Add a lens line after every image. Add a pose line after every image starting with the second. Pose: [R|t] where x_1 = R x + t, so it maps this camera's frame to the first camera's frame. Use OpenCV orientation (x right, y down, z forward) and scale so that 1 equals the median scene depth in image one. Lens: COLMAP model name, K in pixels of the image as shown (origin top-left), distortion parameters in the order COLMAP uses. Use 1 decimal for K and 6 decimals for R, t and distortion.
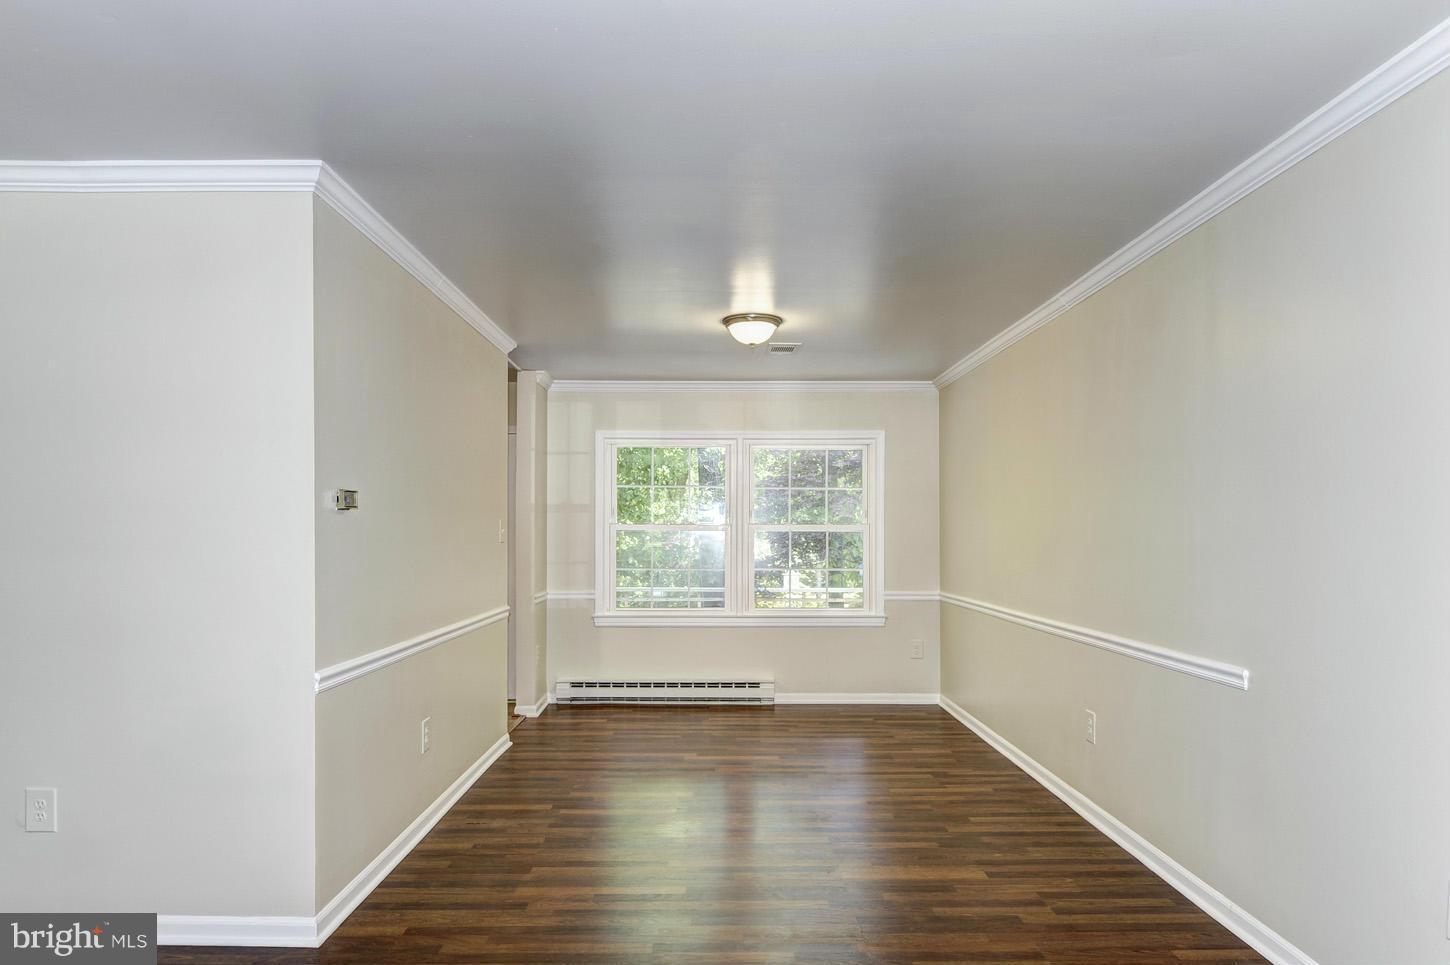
lens RADIAL K [[889.9, 0, 742.9], [0, 889.9, 491.2], [0, 0, 1]] dist [0.046513, -0.039521]
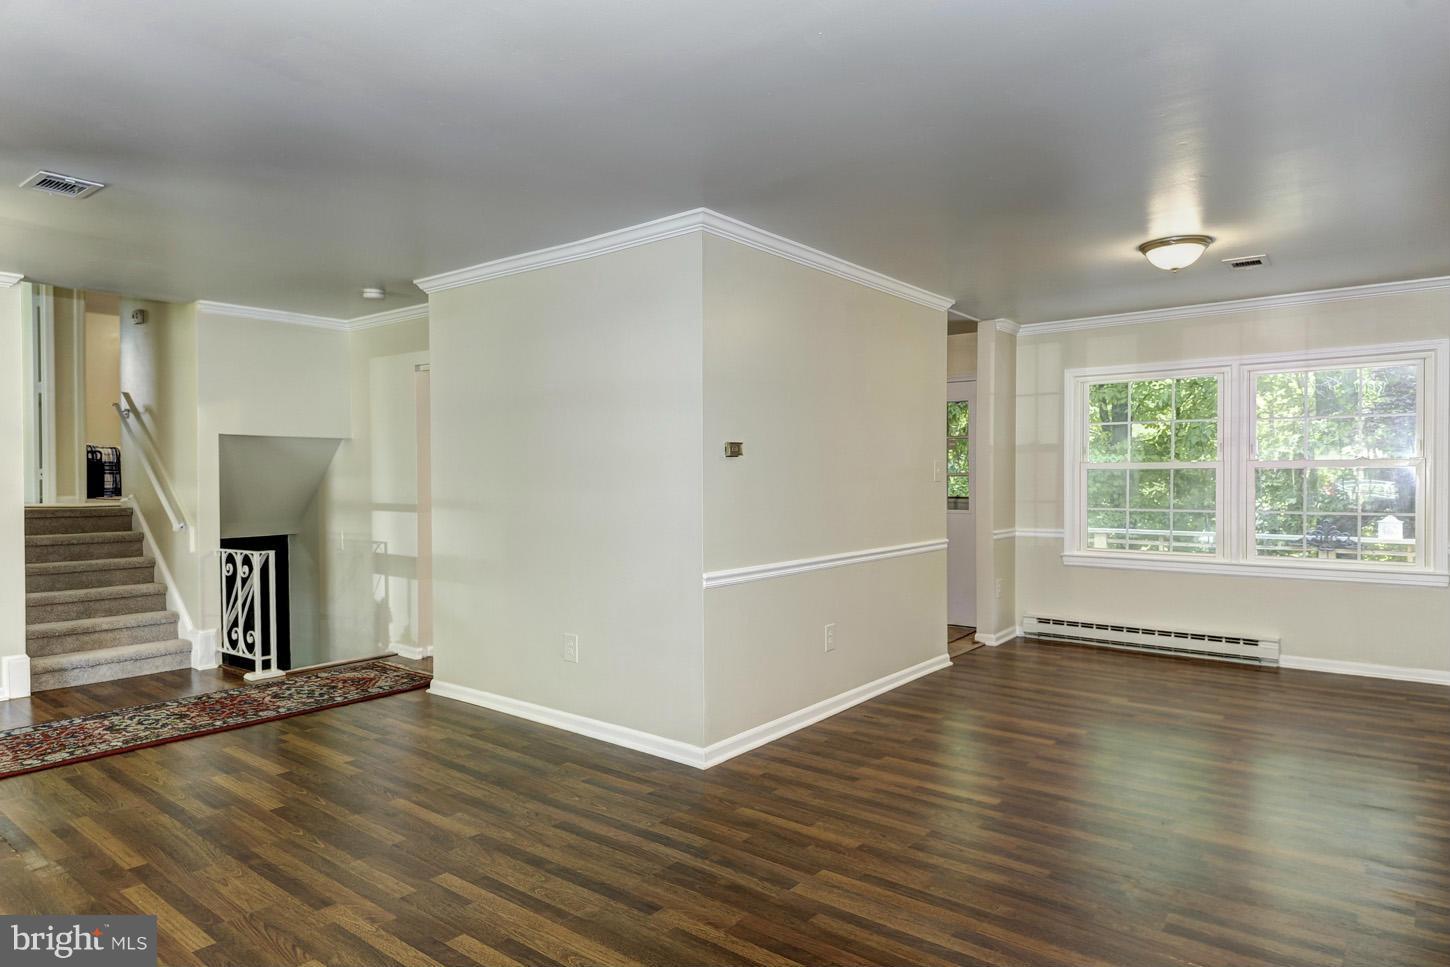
lens RADIAL K [[858.7, 0, 698.7], [0, 858.7, 420.0], [0, 0, 1]] dist [0.035205, -0.026150]
pose [[0.770559, -0.048423, -0.635527, 0.153035], [0.038739, 0.998825, -0.029134, 0.000508], [0.636191, -0.002170, 0.771529, -0.015495]]
